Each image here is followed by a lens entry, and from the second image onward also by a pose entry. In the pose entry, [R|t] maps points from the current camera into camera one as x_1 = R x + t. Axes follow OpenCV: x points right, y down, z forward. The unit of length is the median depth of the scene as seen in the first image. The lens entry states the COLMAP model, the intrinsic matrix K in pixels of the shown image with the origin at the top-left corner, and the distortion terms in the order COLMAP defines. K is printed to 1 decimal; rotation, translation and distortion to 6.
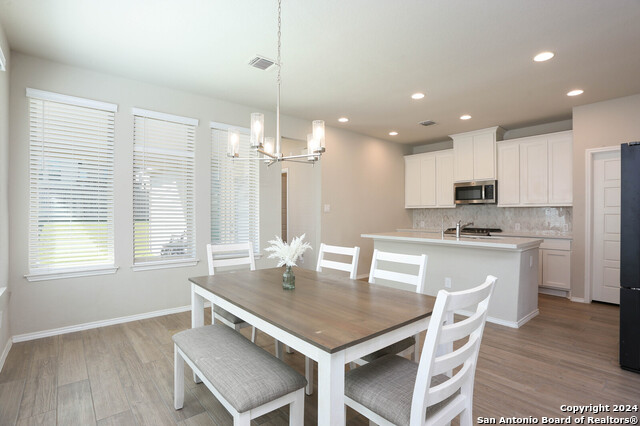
lens RADIAL K [[315.6, 0, 316.4], [0, 315.6, 215.4], [0, 0, 1]] dist [-0.028040, 0.003990]
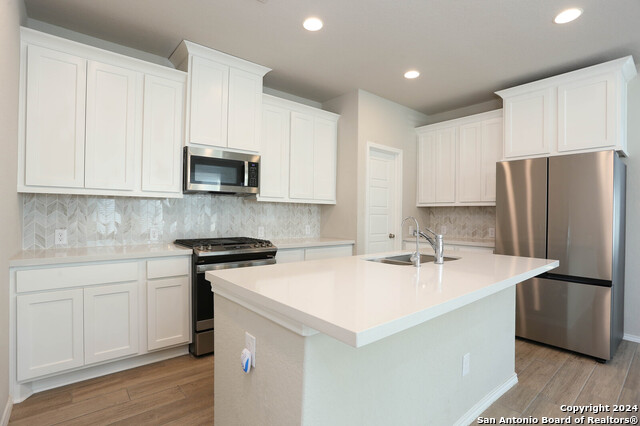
lens RADIAL K [[315.6, 0, 319.7], [0, 315.6, 207.9], [0, 0, 1]] dist [-0.028040, 0.003990]
pose [[-0.007293, 0.017115, 0.999827, -0.031912], [-0.011444, 0.999787, -0.017198, -0.004973], [-0.999908, -0.011567, -0.007096, 0.876954]]
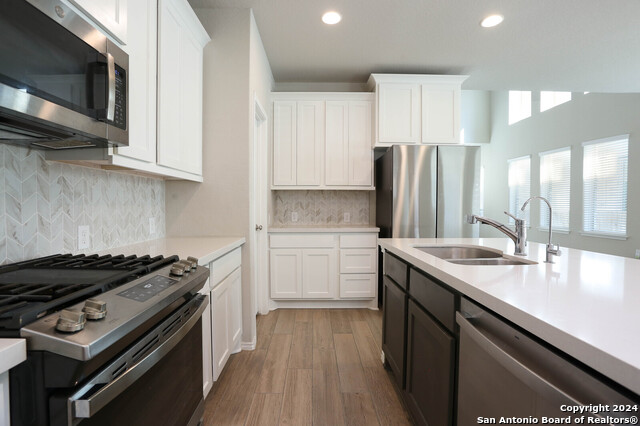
lens RADIAL K [[315.6, 0, 316.6], [0, 315.6, 208.7], [0, 0, 1]] dist [-0.028040, 0.003990]
pose [[-0.774613, -0.016454, 0.632221, 0.282476], [-0.006302, 0.999813, 0.018298, 0.002258], [-0.632404, 0.010190, -0.774572, 1.075808]]
